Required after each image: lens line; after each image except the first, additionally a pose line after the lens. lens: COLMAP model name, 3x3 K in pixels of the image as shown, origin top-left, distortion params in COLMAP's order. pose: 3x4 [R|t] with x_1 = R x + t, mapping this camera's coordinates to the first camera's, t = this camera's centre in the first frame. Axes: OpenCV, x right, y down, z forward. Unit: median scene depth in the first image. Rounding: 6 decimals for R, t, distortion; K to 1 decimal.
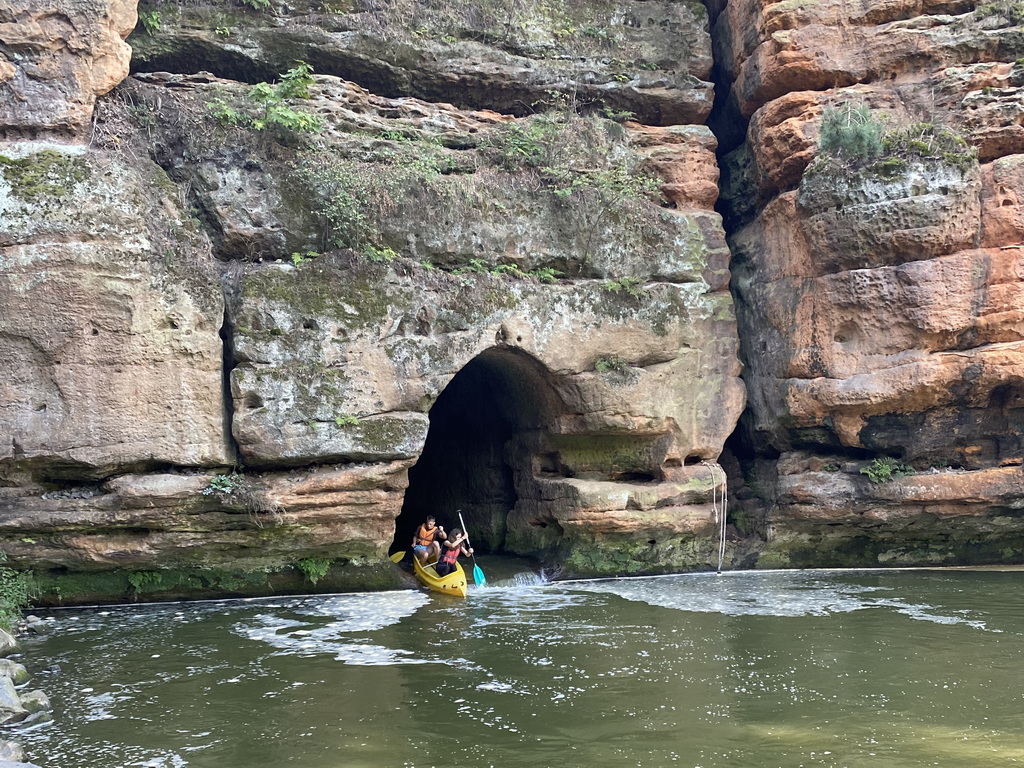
lens RADIAL K [[1031.8, 0, 525.7], [0, 1031.8, 537.6], [0, 0, 1]] dist [-0.001051, 0.000000]
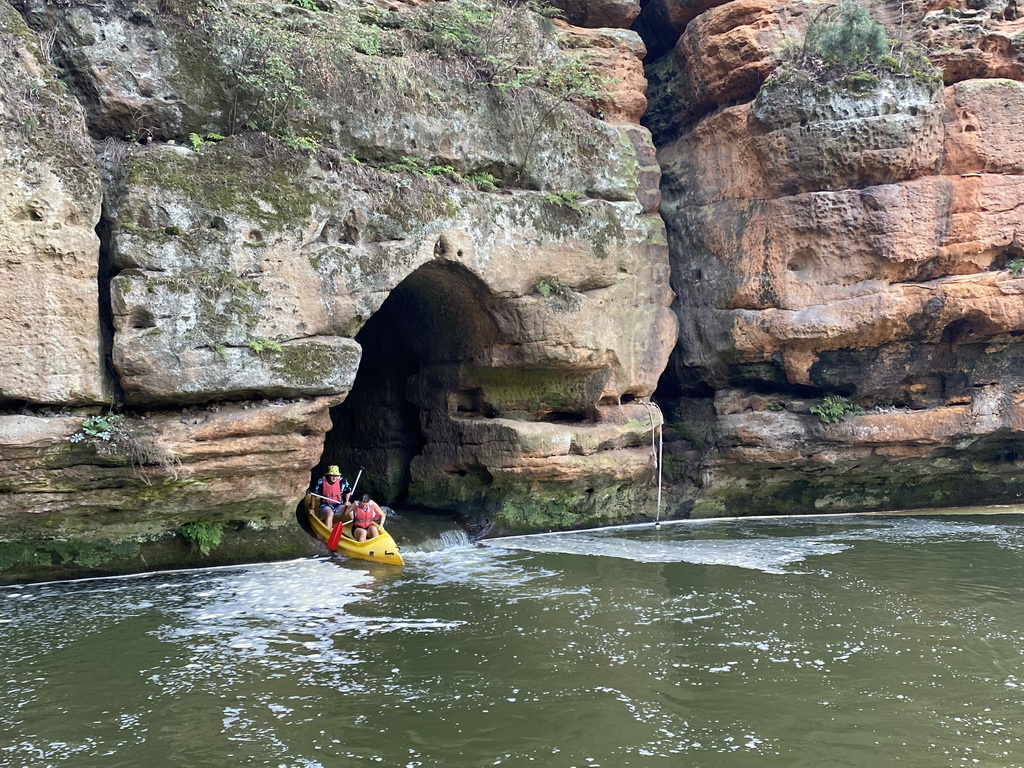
lens RADIAL K [[1031.8, 0, 524.1], [0, 1031.8, 427.8], [0, 0, 1]] dist [-0.001051, 0.000000]
pose [[0.973365, -0.004415, 0.229217, -0.144157], [0.015585, 0.998776, -0.046943, -0.009825], [-0.228729, 0.049265, 0.972243, 0.171268]]
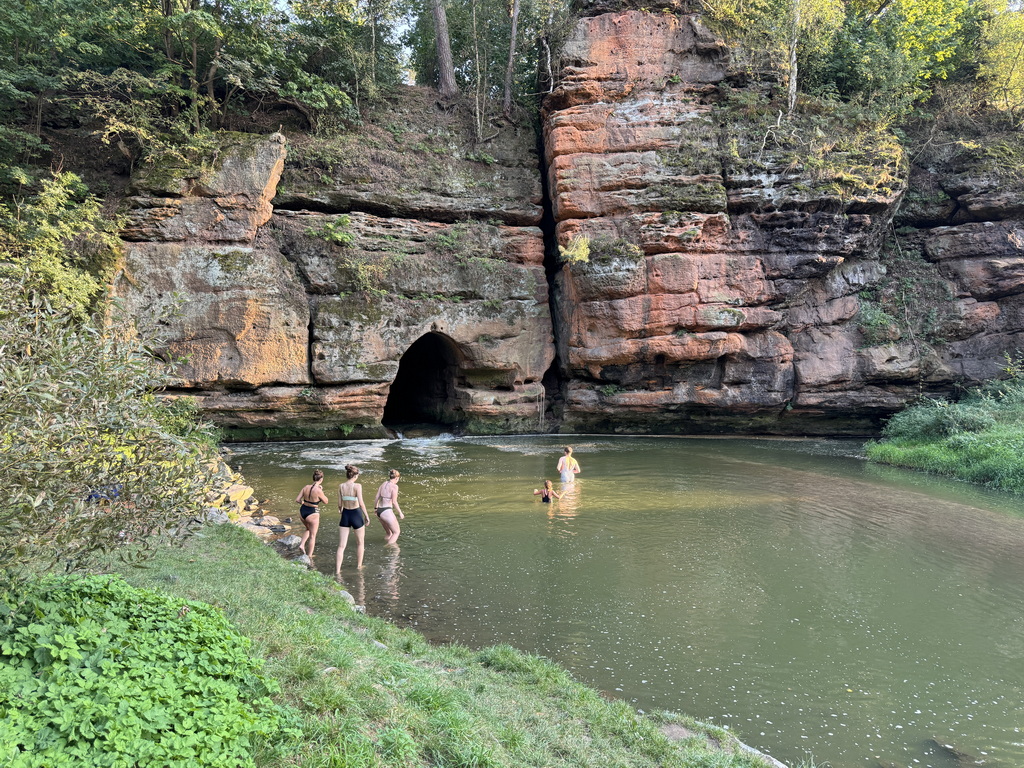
lens RADIAL K [[716.1, 0, 522.0], [0, 716.1, 389.3], [0, 0, 1]] dist [0.038111, -0.039665]
pose [[0.999564, 0.027799, -0.009915, 0.182358], [-0.027924, 0.999530, -0.012661, -0.044717], [0.009559, 0.012933, 0.999871, -0.540216]]
